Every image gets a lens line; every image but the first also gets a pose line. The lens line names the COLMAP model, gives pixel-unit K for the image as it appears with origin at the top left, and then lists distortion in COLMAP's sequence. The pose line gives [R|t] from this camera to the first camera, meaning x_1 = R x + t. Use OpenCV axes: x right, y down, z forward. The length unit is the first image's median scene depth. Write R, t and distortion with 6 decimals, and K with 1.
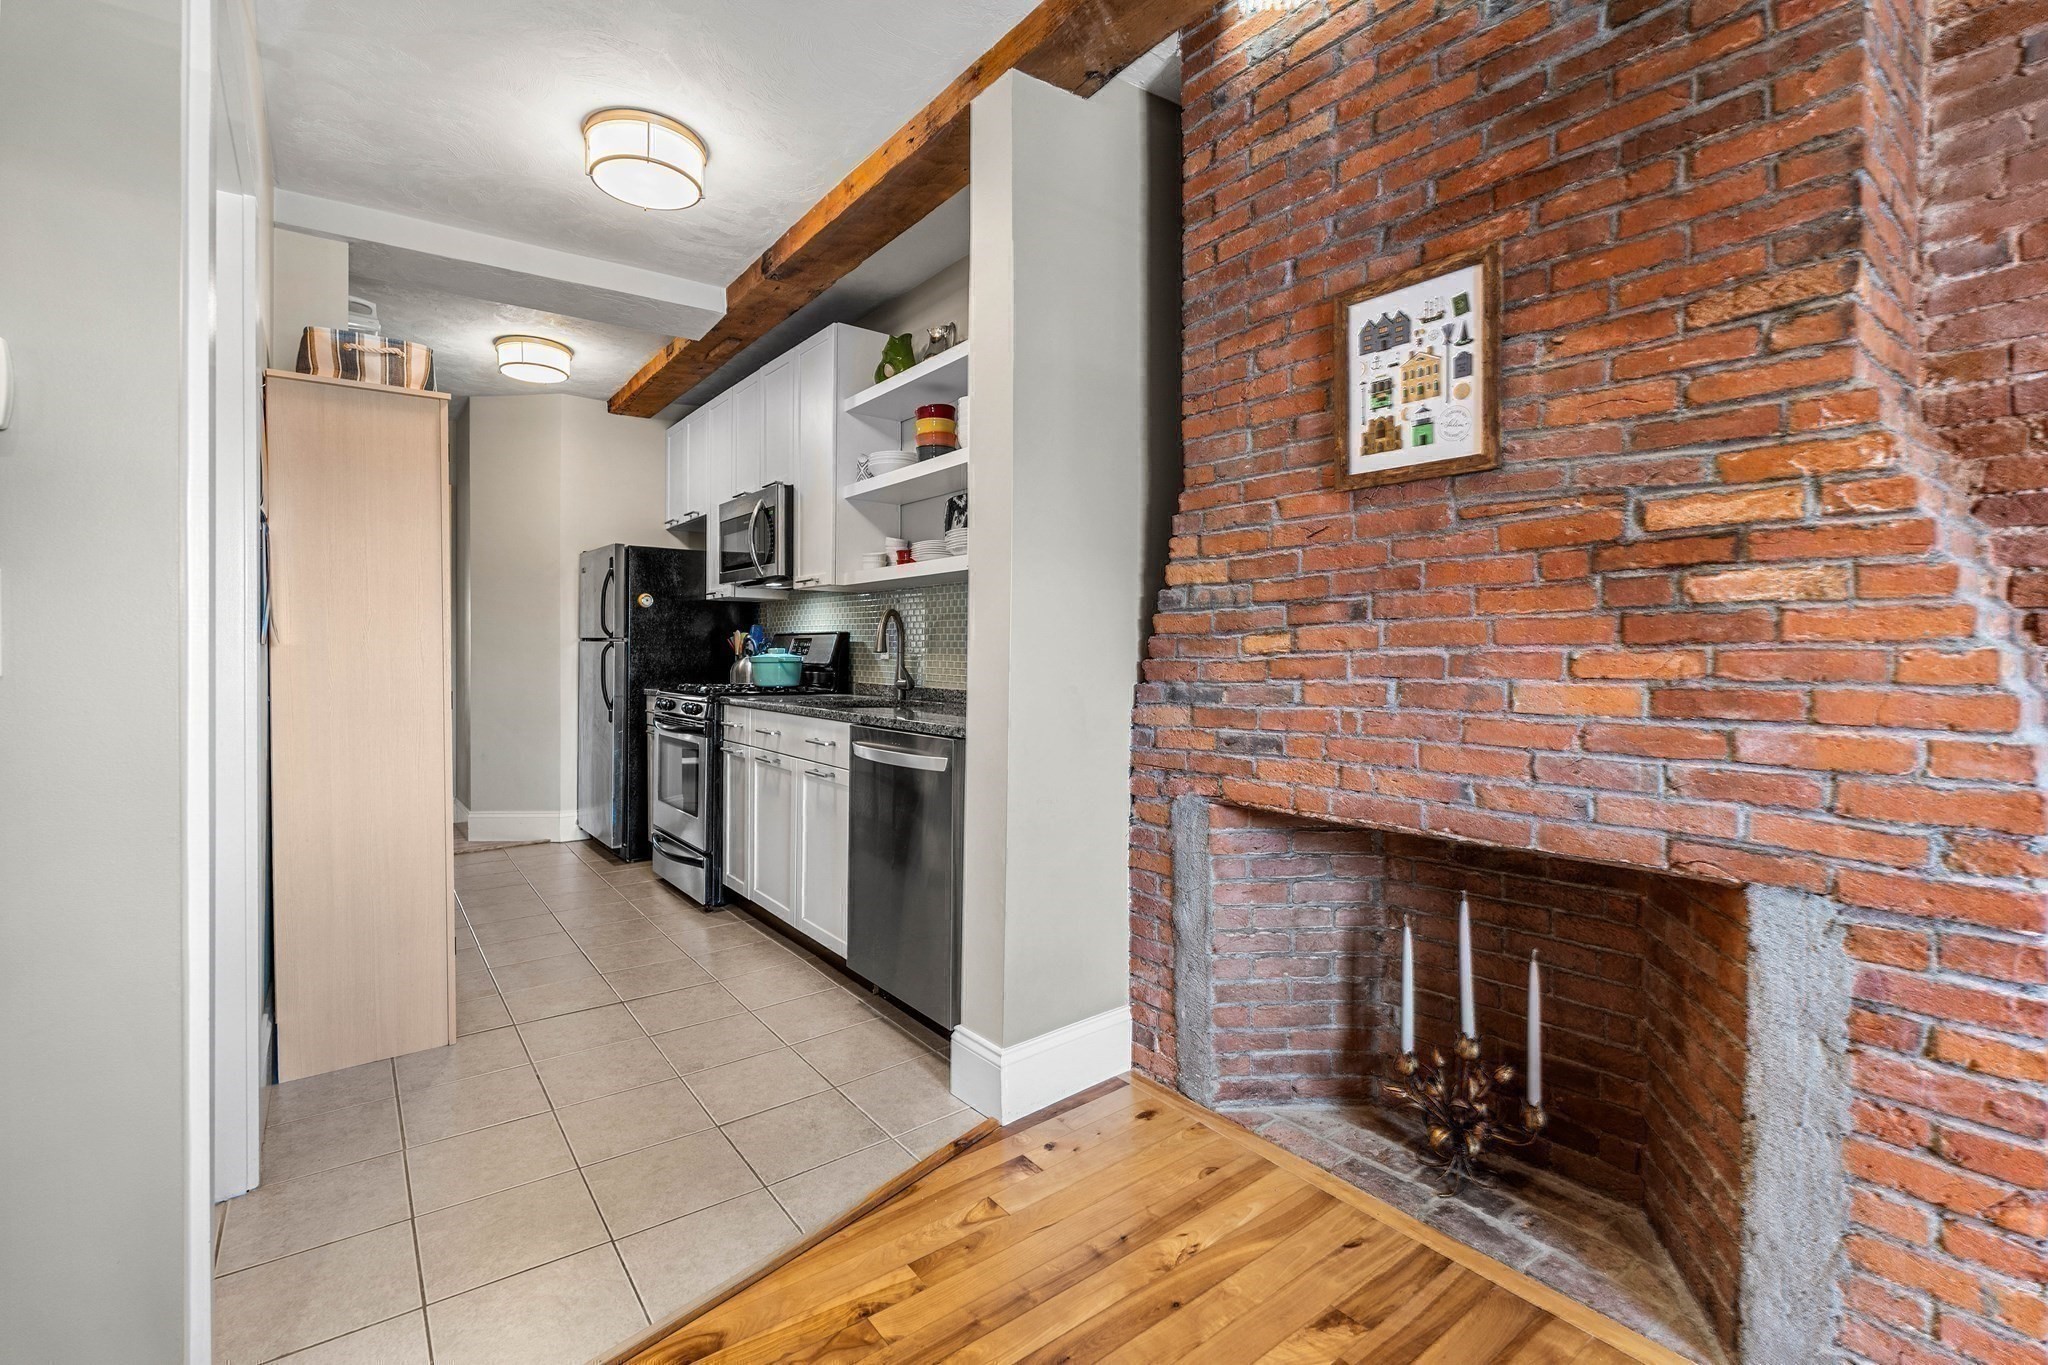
lens RADIAL K [[913.3, 0, 1010.7], [0, 913.3, 656.6], [0, 0, 1]] dist [0.001327, 0.000250]
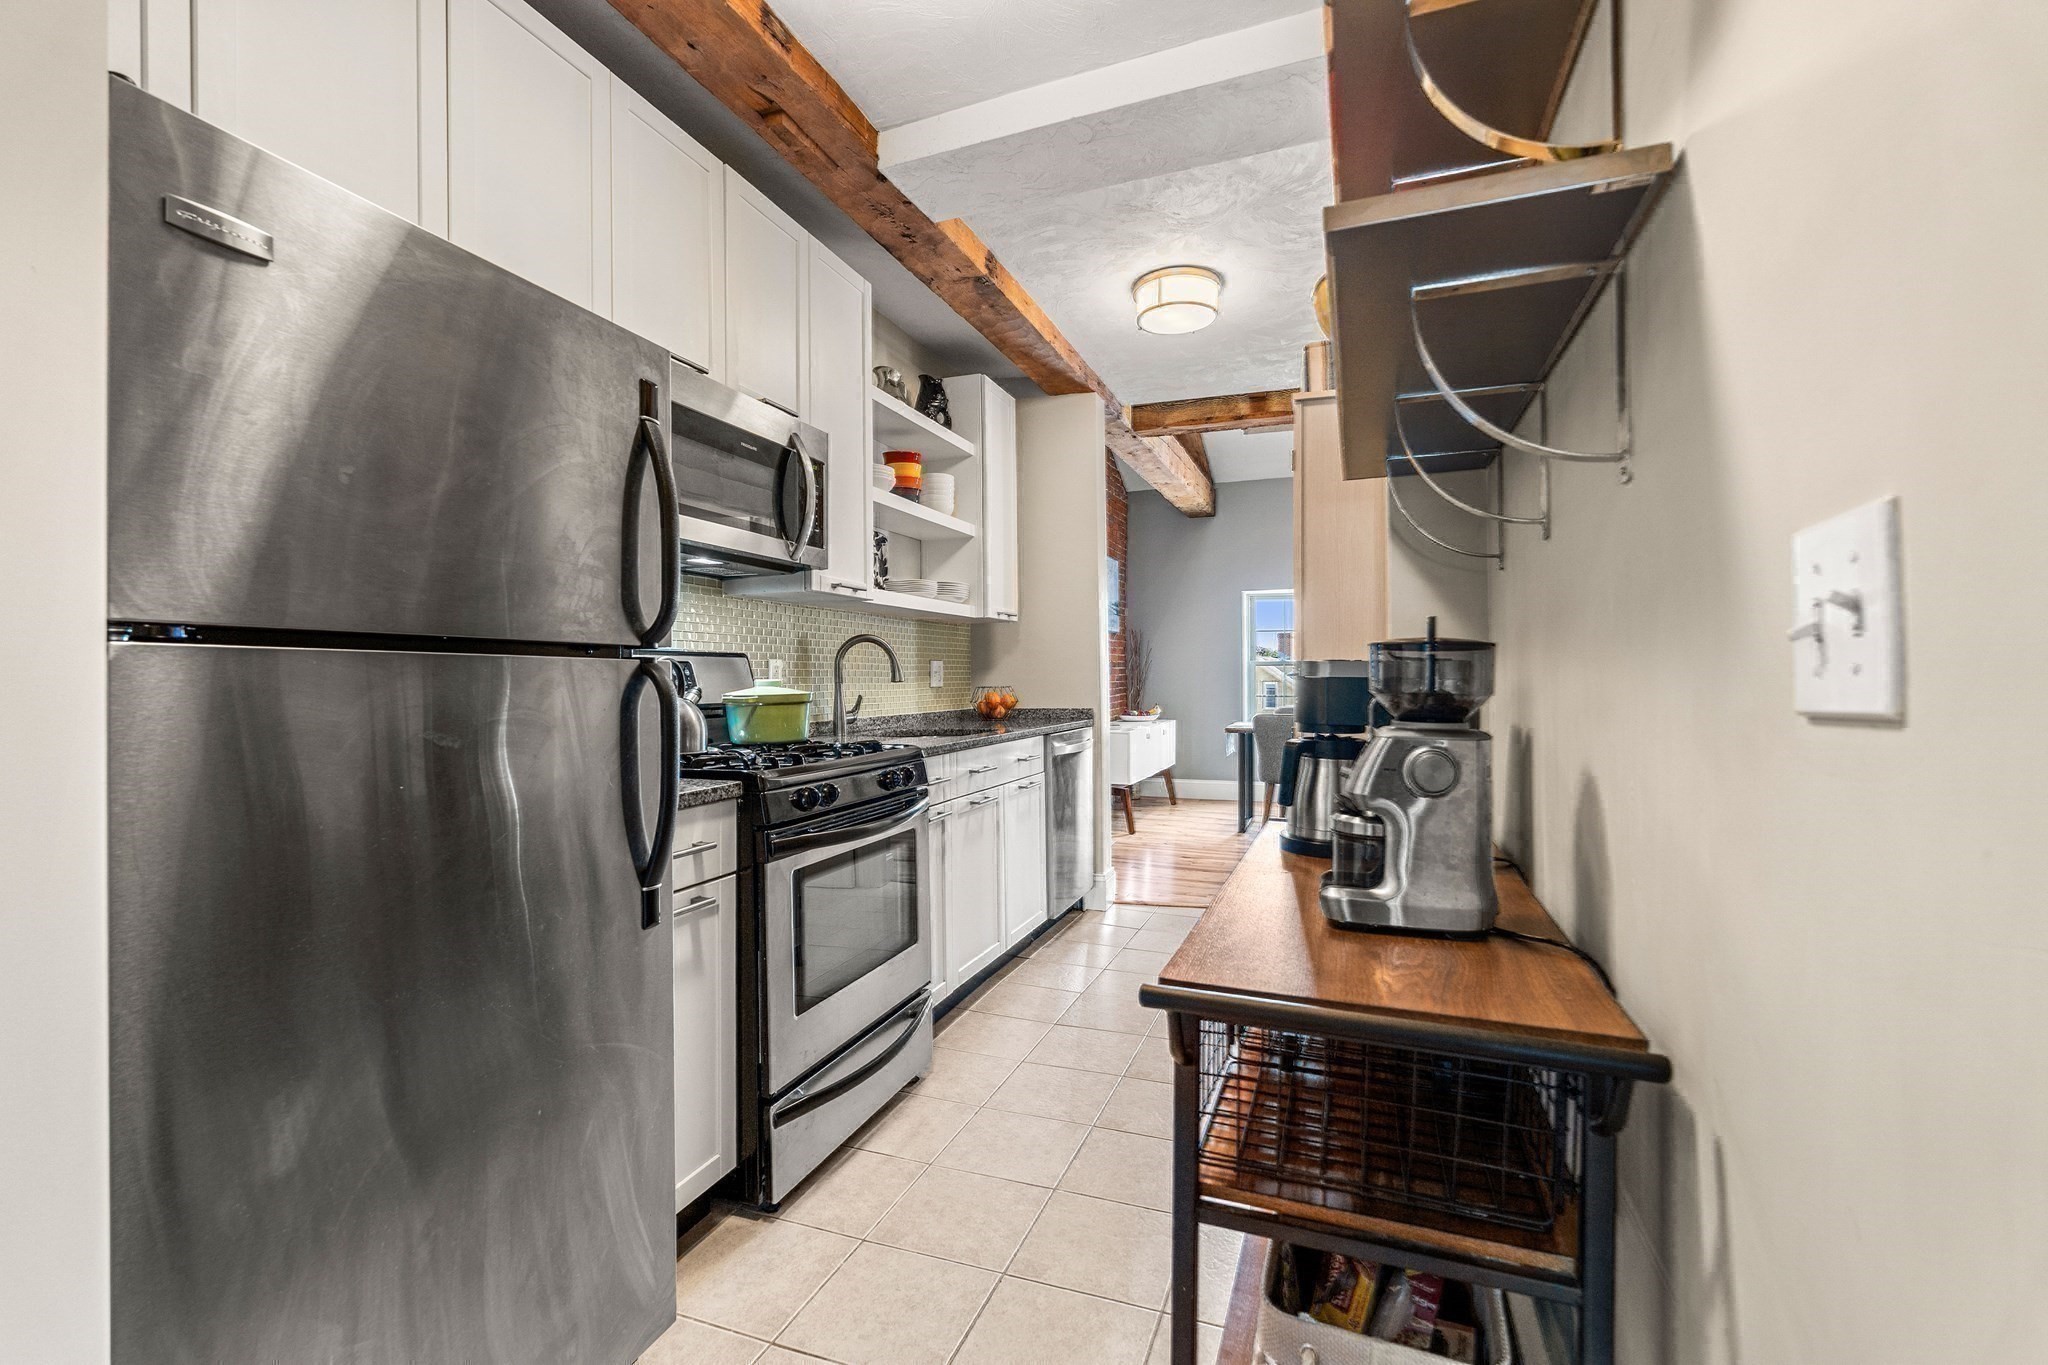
lens RADIAL K [[913.3, 0, 1020.1], [0, 913.3, 679.9], [0, 0, 1]] dist [0.001327, 0.000250]
pose [[-0.546173, -0.004384, 0.837661, -0.857322], [0.010175, 0.999878, 0.011867, -0.013933], [-0.837610, 0.015004, -0.546062, 1.201129]]
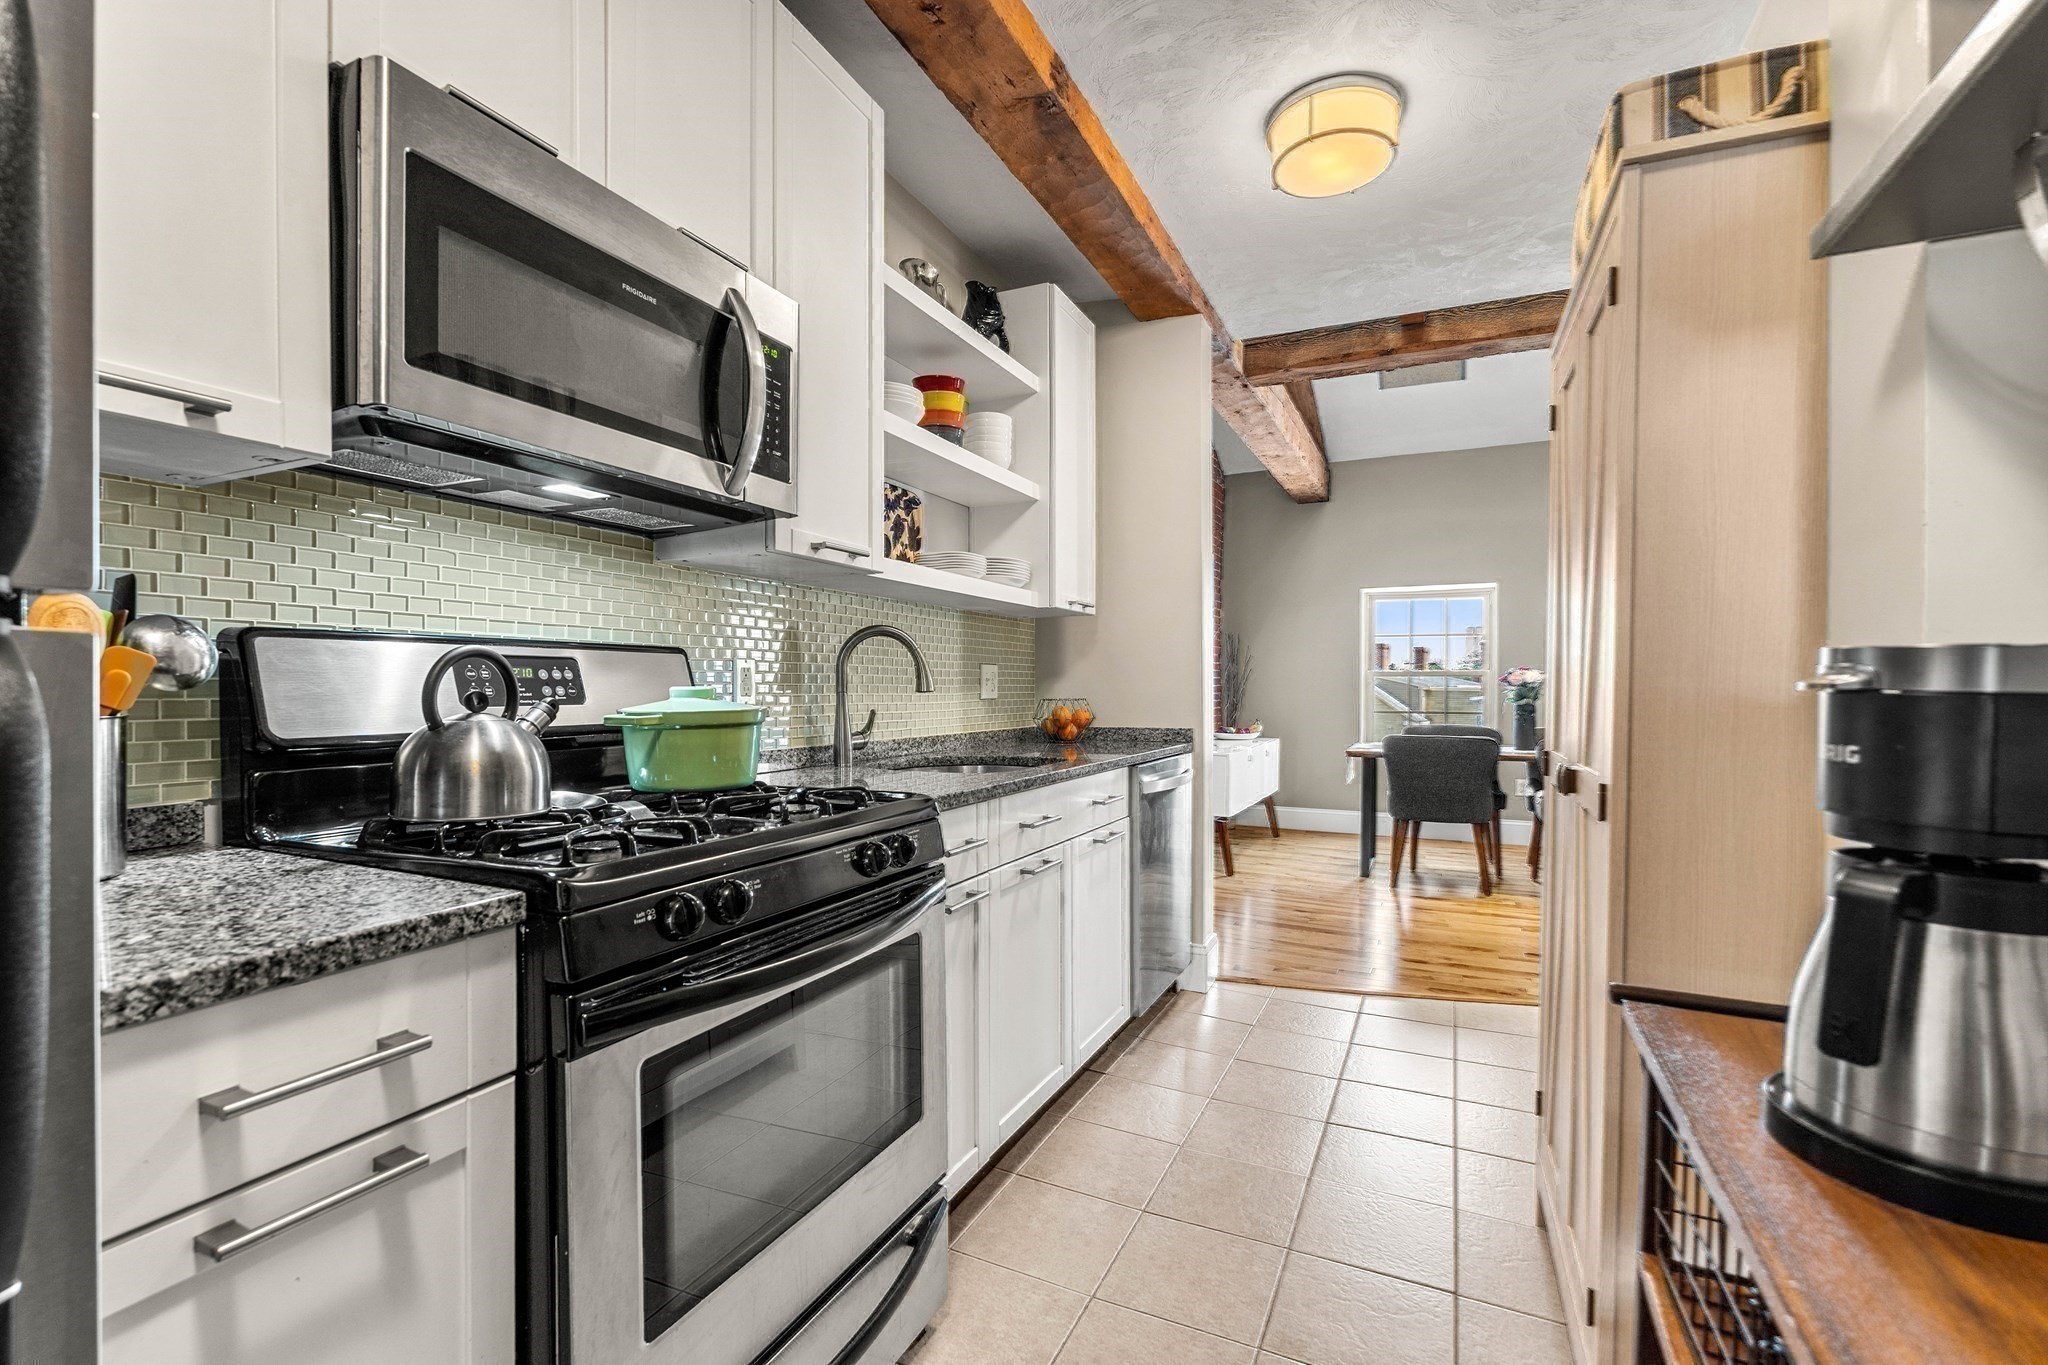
lens RADIAL K [[913.3, 0, 1037.7], [0, 913.3, 714.7], [0, 0, 1]] dist [0.001327, 0.000250]
pose [[-0.487490, -0.033073, 0.872502, -0.661844], [0.001953, 0.999239, 0.038968, -0.011635], [-0.873127, 0.020701, -0.487054, 1.070790]]
